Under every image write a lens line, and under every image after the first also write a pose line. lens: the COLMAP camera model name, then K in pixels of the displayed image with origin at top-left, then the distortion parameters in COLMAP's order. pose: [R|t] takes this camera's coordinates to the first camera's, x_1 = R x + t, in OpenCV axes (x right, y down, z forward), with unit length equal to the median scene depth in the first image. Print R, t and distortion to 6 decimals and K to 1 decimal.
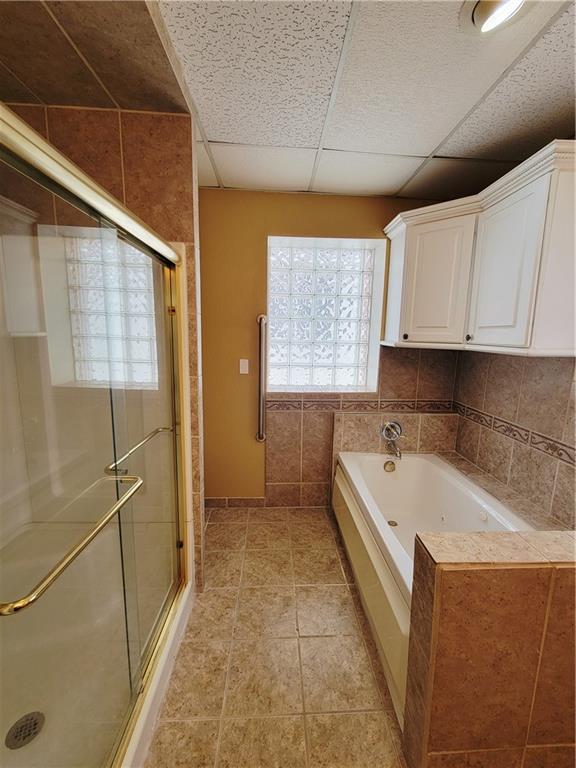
lens RADIAL K [[313.0, 0, 291.2], [0, 313.0, 385.1], [0, 0, 1]] dist [0.002332, -0.002368]
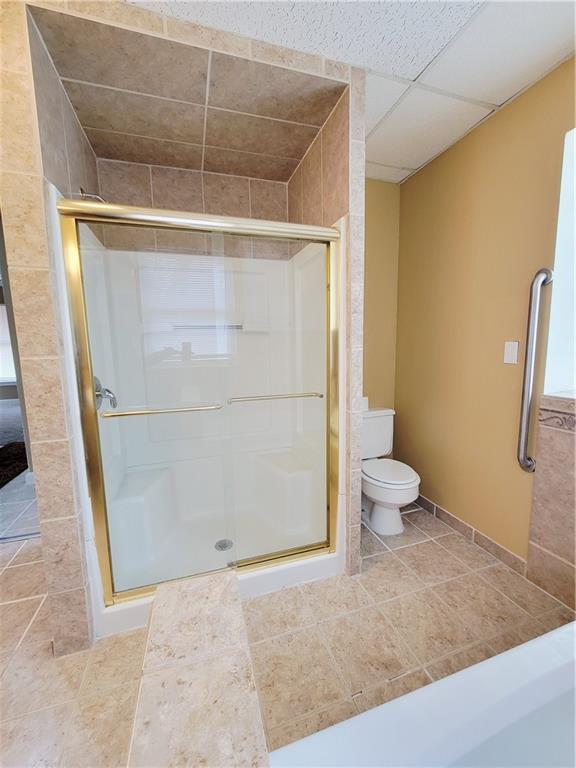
lens RADIAL K [[313.0, 0, 290.1], [0, 313.0, 386.2], [0, 0, 1]] dist [0.002332, -0.002368]
pose [[0.262751, 0.101057, -0.959557, 0.575072], [-0.124193, 0.989770, 0.070231, 0.037591], [0.956837, 0.100717, 0.272614, 0.538100]]
